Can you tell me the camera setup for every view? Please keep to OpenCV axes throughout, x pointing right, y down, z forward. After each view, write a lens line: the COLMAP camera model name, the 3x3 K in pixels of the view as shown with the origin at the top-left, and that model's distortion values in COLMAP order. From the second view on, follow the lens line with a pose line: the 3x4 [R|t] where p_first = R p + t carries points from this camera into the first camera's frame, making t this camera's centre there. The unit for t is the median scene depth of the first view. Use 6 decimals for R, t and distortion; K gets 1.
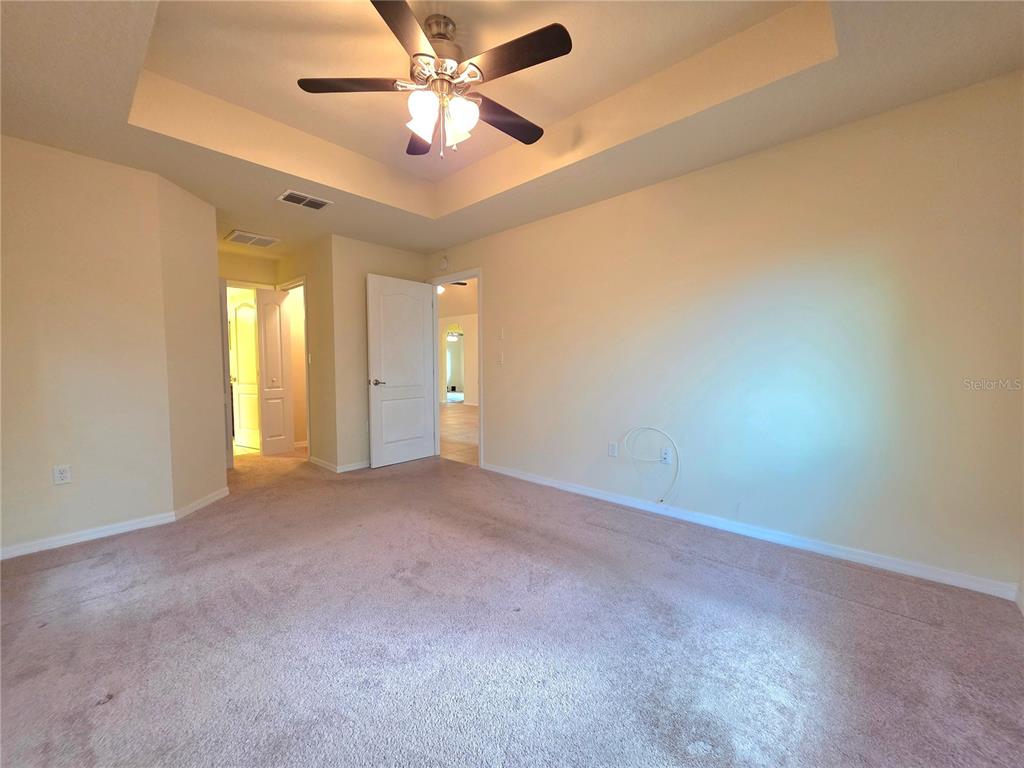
lens RADIAL K [[409.2, 0, 508.5], [0, 409.2, 386.3], [0, 0, 1]] dist [0.001650, -0.000509]
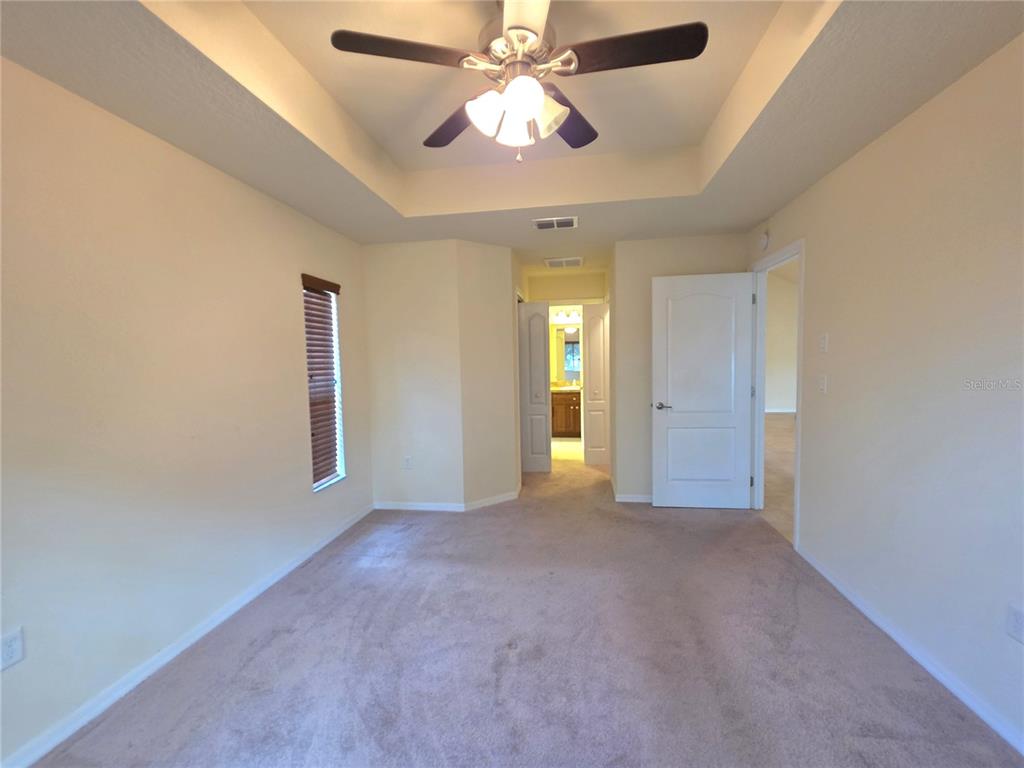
lens RADIAL K [[442.7, 0, 511.6], [0, 442.7, 388.3], [0, 0, 1]] dist [0.001472, -0.000240]
pose [[0.558478, 0.047889, -0.828136, 0.371125], [-0.026450, 0.998853, 0.039924, -0.106774], [0.829097, -0.000392, 0.559104, 0.345555]]
